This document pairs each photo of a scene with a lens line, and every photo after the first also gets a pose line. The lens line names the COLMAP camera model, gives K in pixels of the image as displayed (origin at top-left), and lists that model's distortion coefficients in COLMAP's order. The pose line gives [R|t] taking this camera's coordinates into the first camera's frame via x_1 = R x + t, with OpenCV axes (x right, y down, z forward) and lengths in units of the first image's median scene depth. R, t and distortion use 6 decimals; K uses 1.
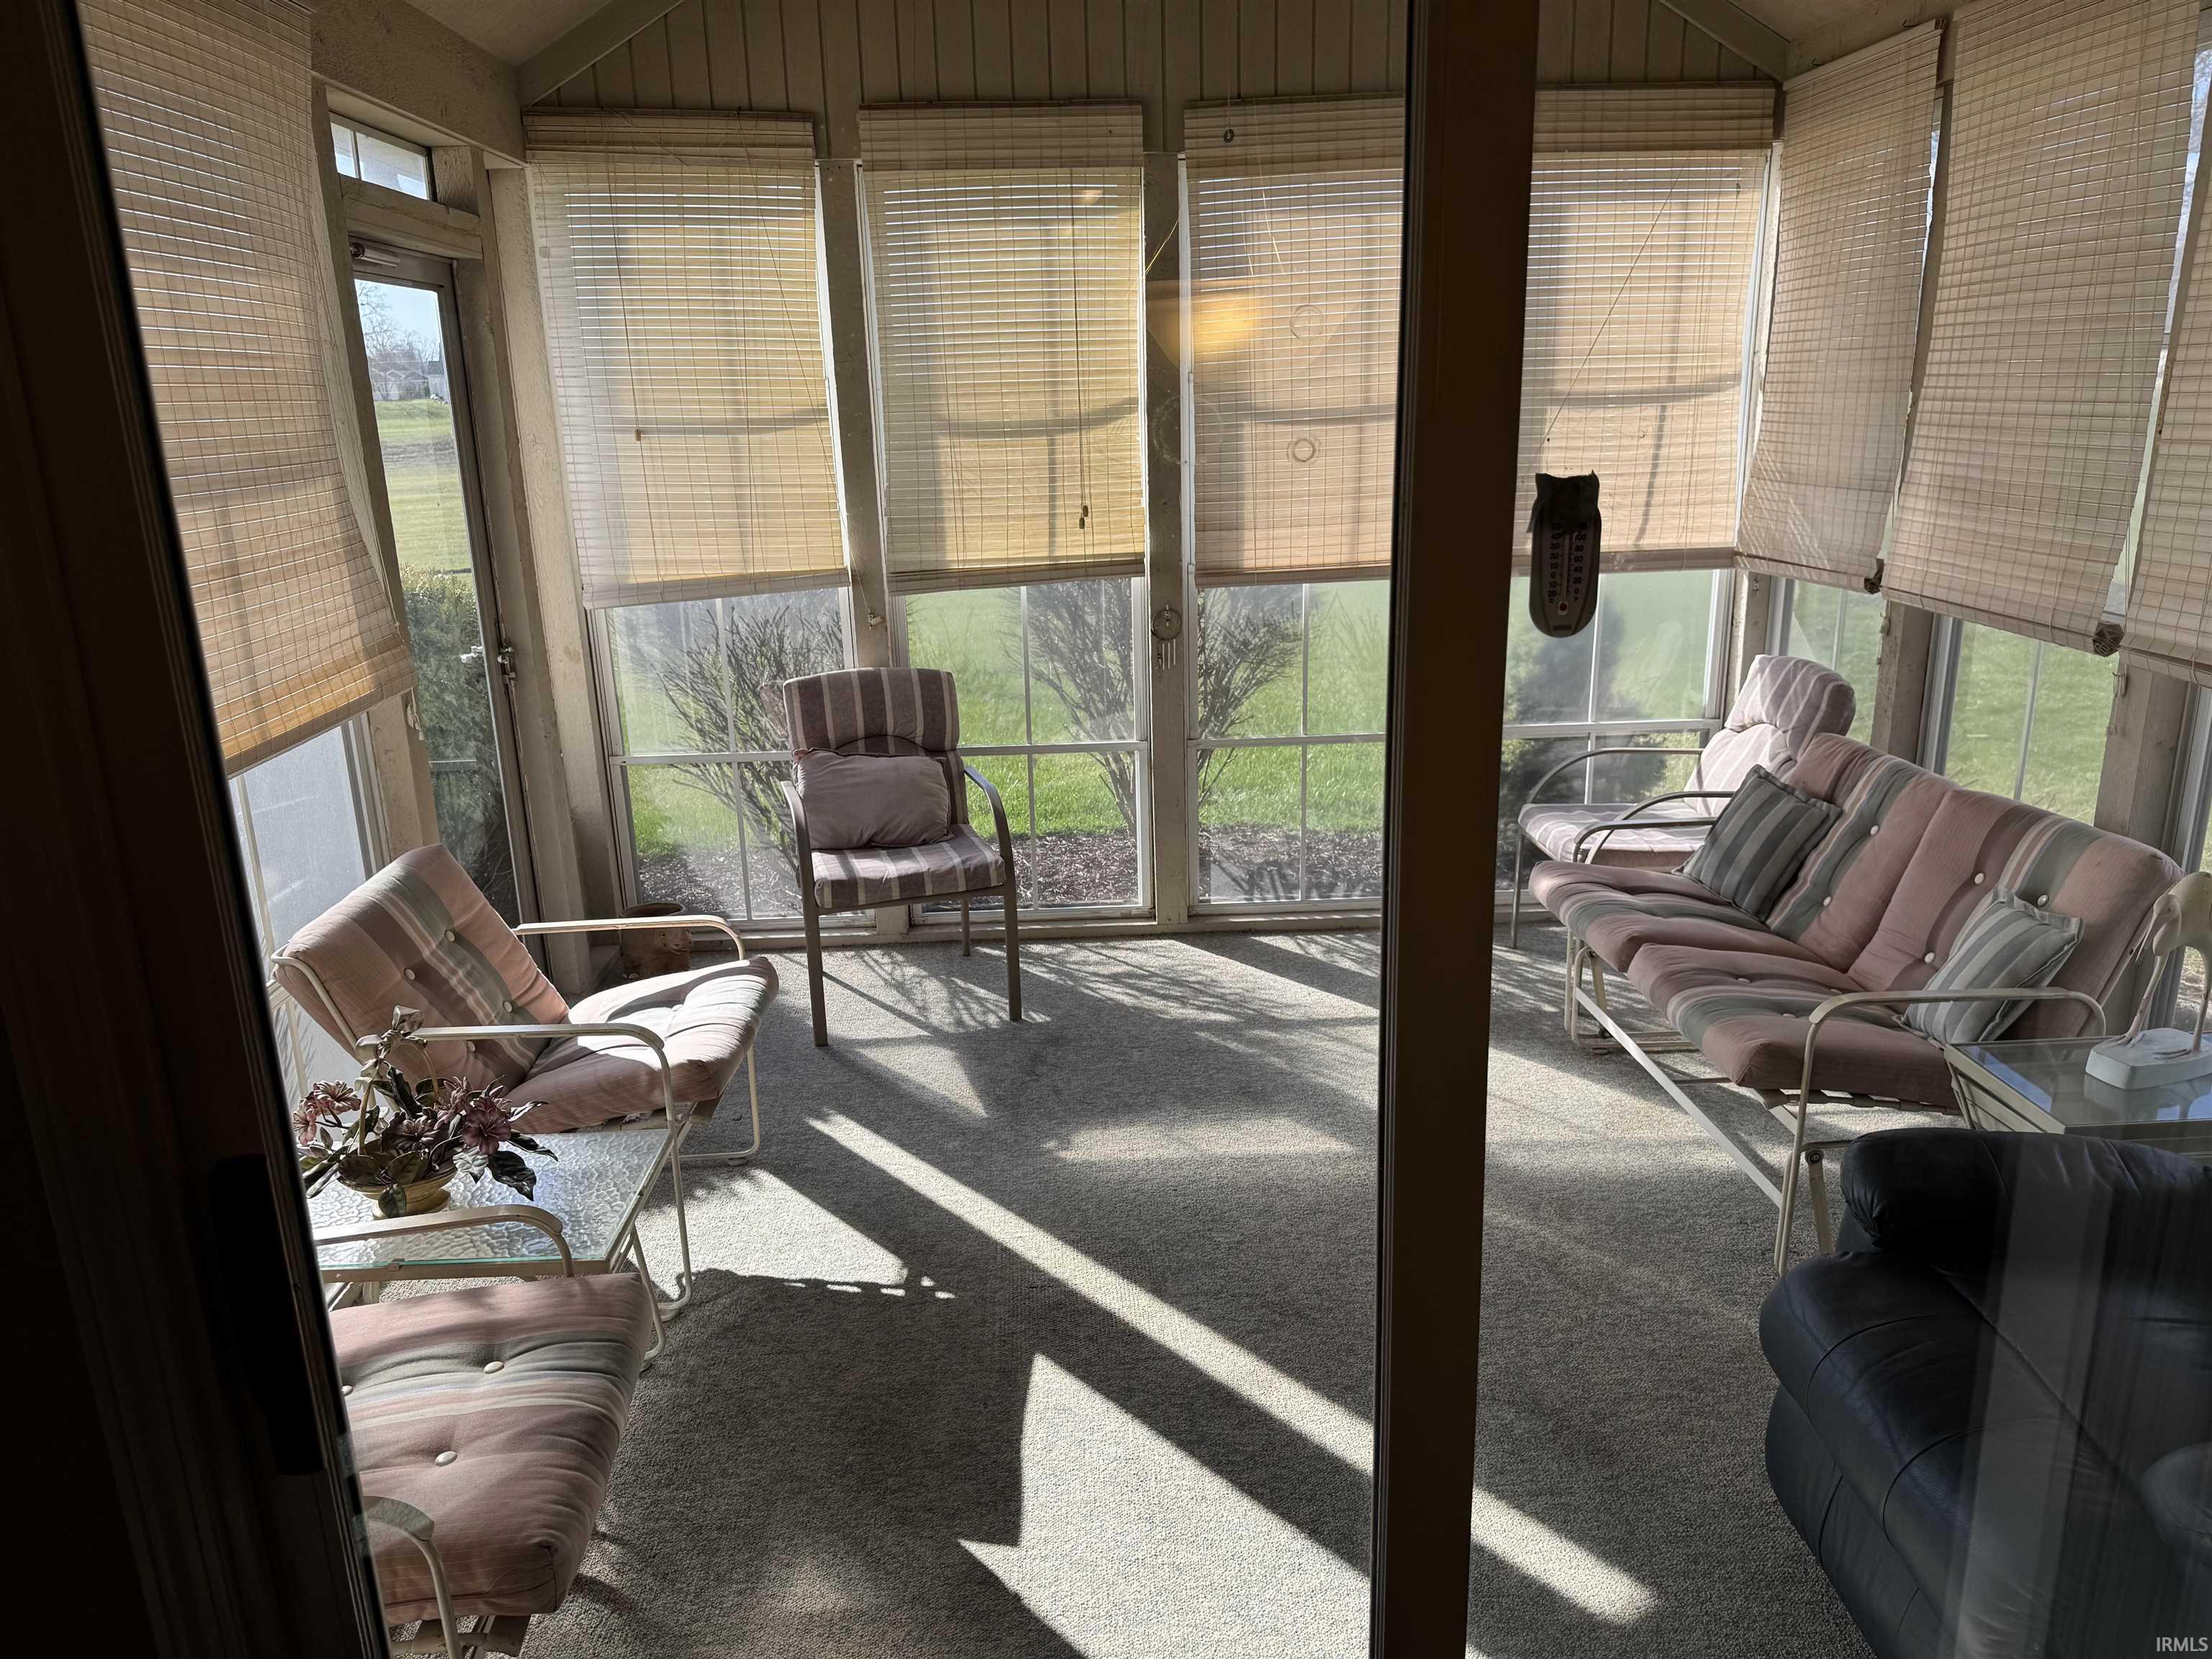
lens RADIAL K [[1545.5, 0, 1117.6], [0, 1545.5, 859.4], [0, 0, 1]] dist [0.078888, -0.088214]
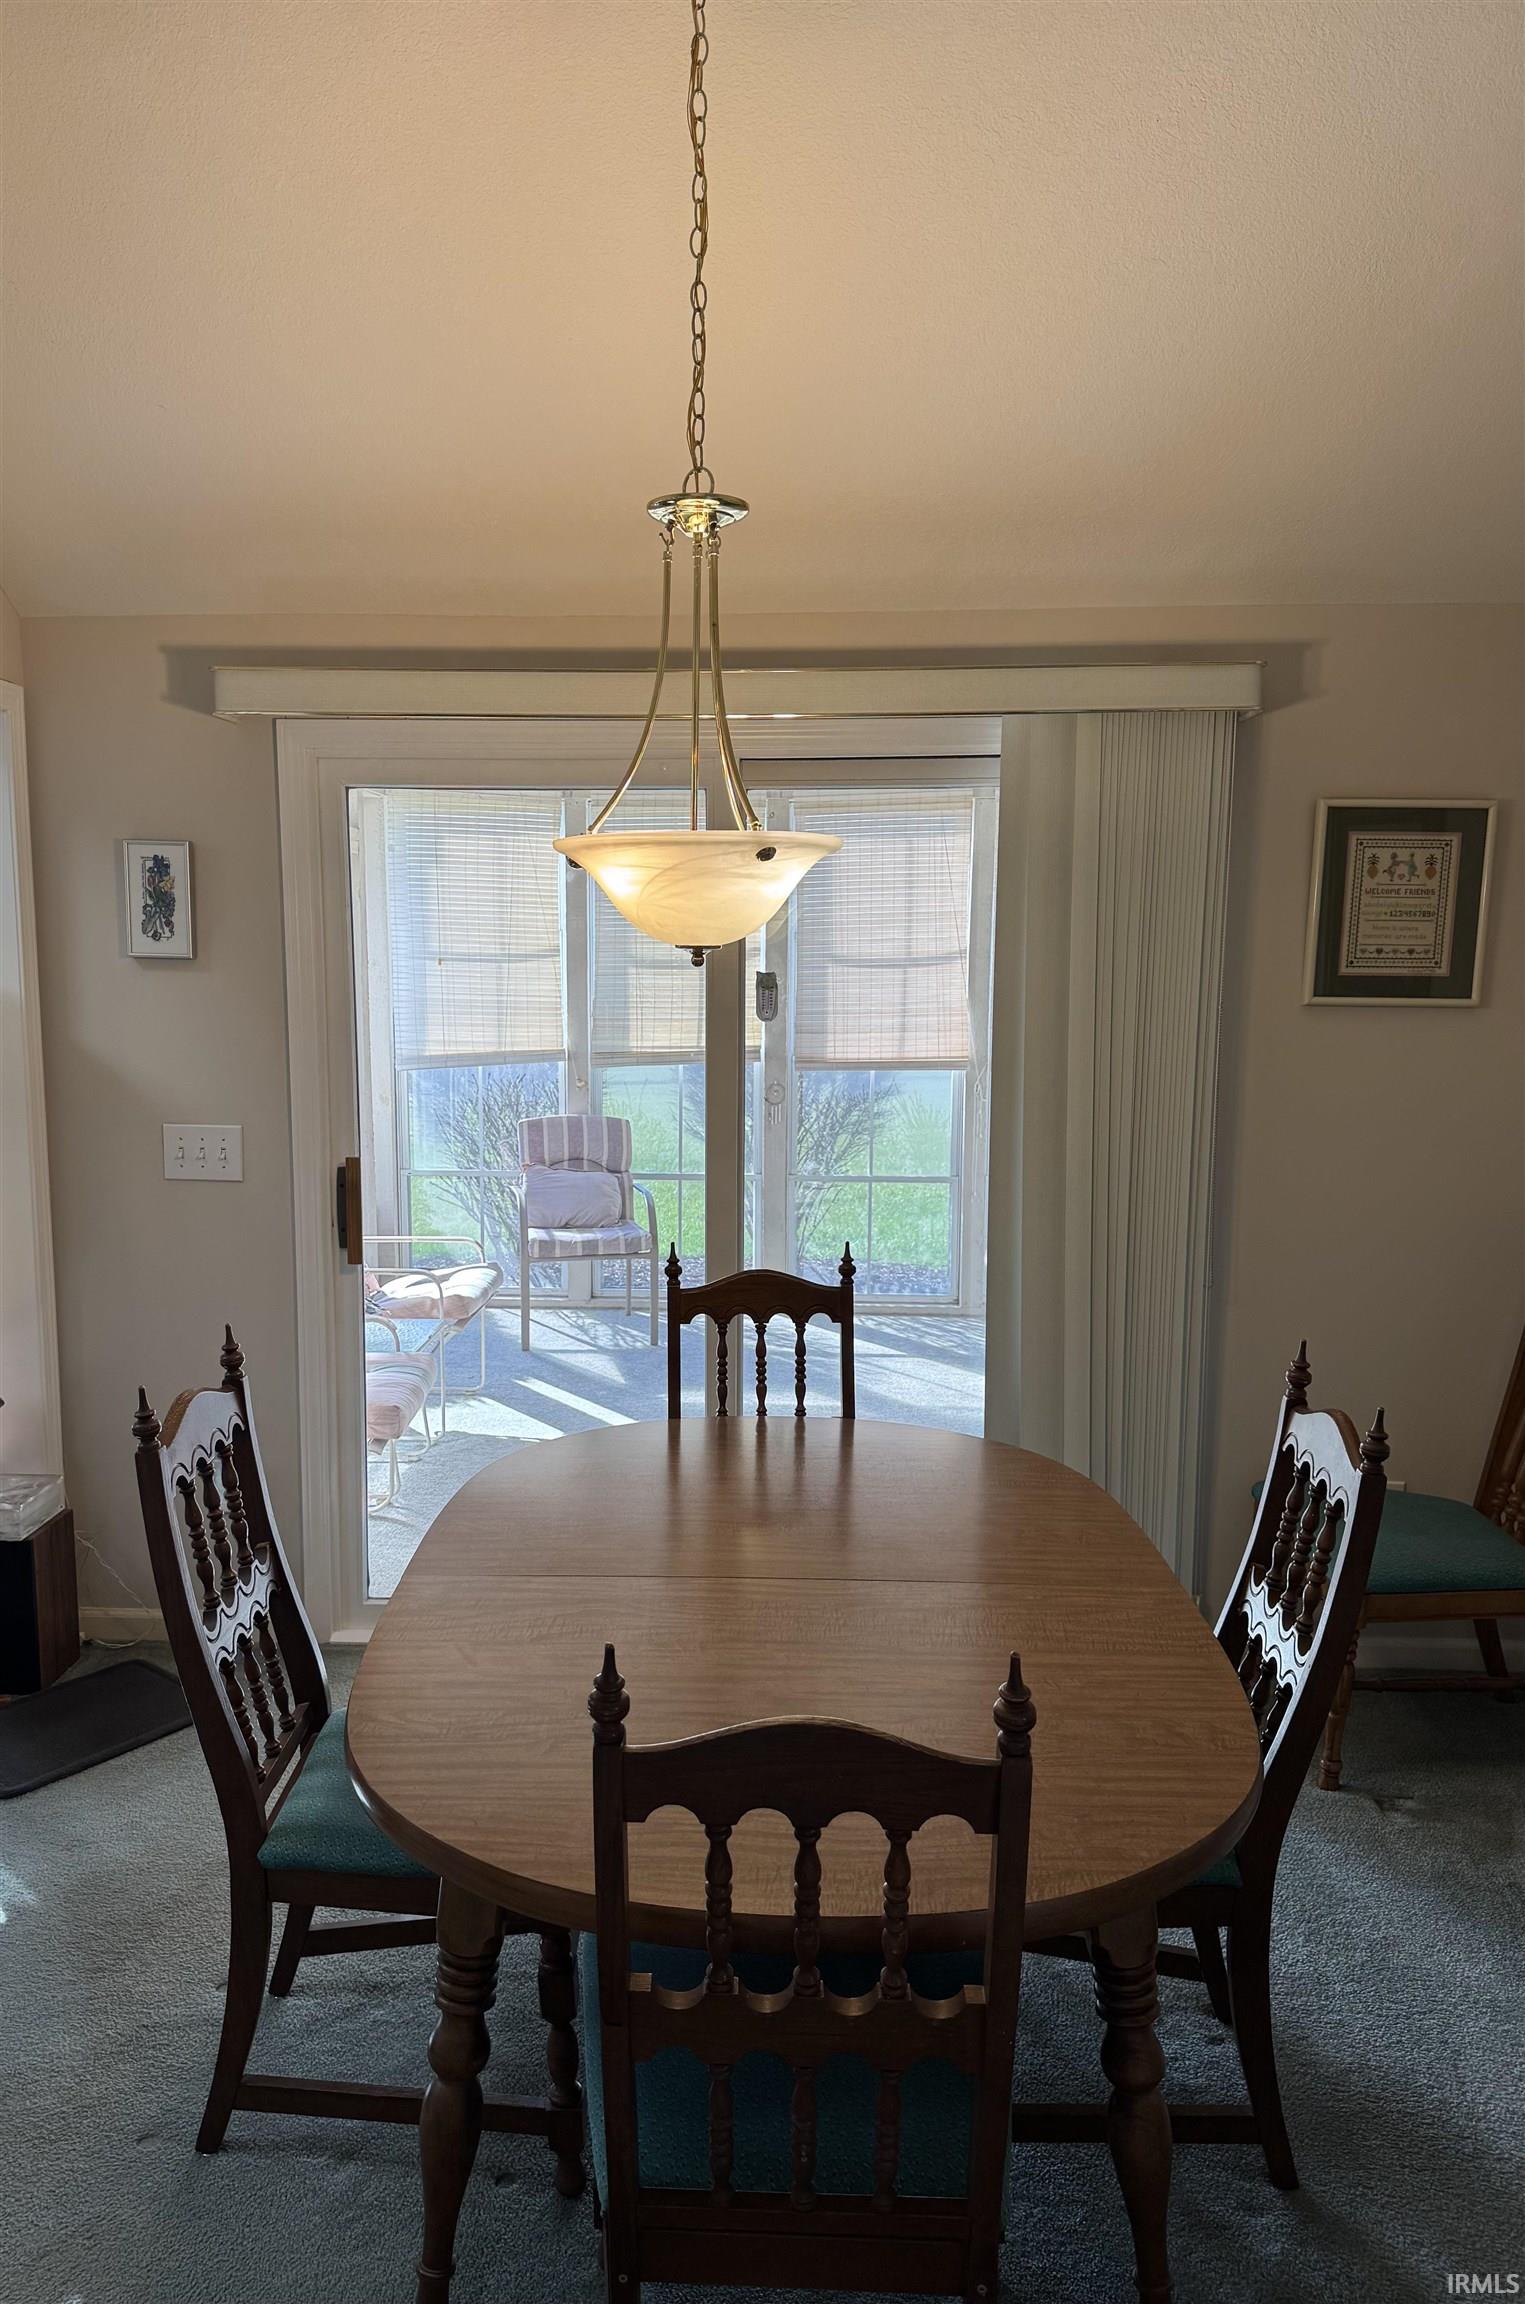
lens RADIAL K [[1565.2, 0, 701.3], [0, 1565.2, 1174.1], [0, 0, 1]] dist [0.001883, 0.000731]
pose [[0.994845, 0.043545, -0.091585, 0.105840], [-0.056141, 0.988588, -0.139792, 0.141936], [0.084452, 0.144213, 0.985936, -0.489462]]
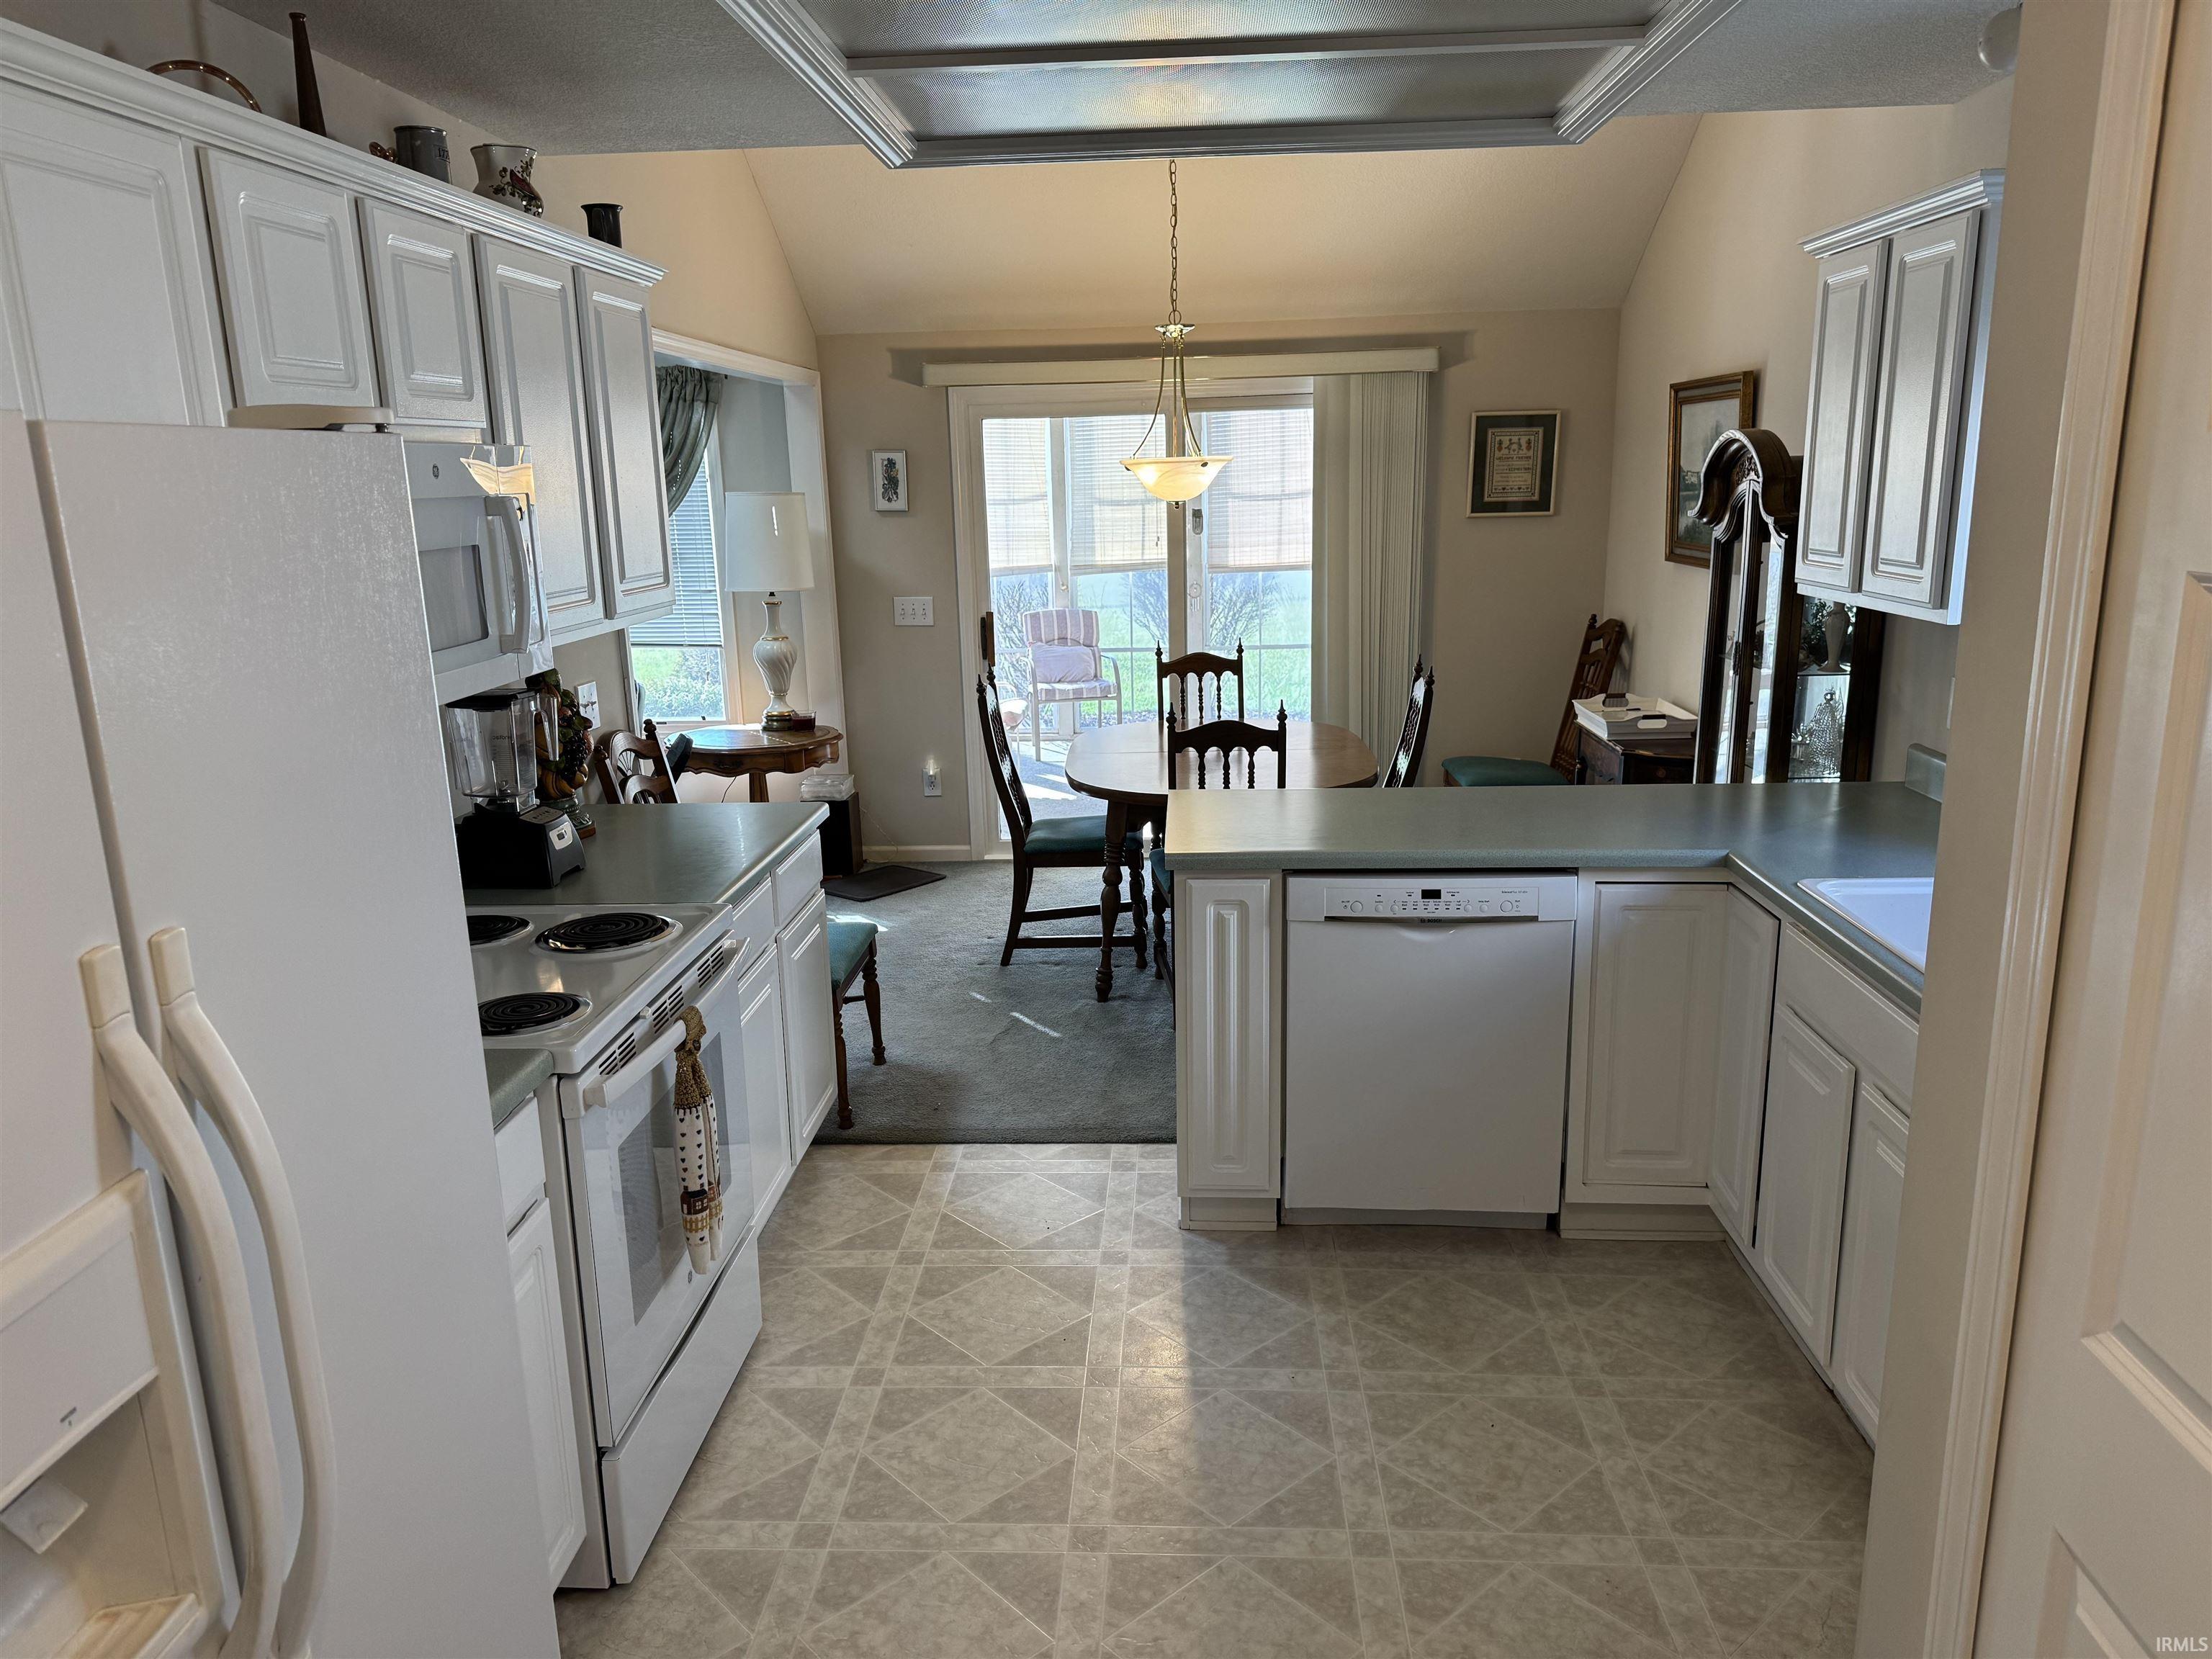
lens RADIAL K [[1545.5, 0, 1099.8], [0, 1545.5, 869.2], [0, 0, 1]] dist [0.078888, -0.088214]
pose [[0.995218, 0.025831, -0.094205, 0.119072], [-0.029338, 0.998920, -0.036035, 0.337237], [0.093172, 0.038626, 0.994900, -1.225479]]
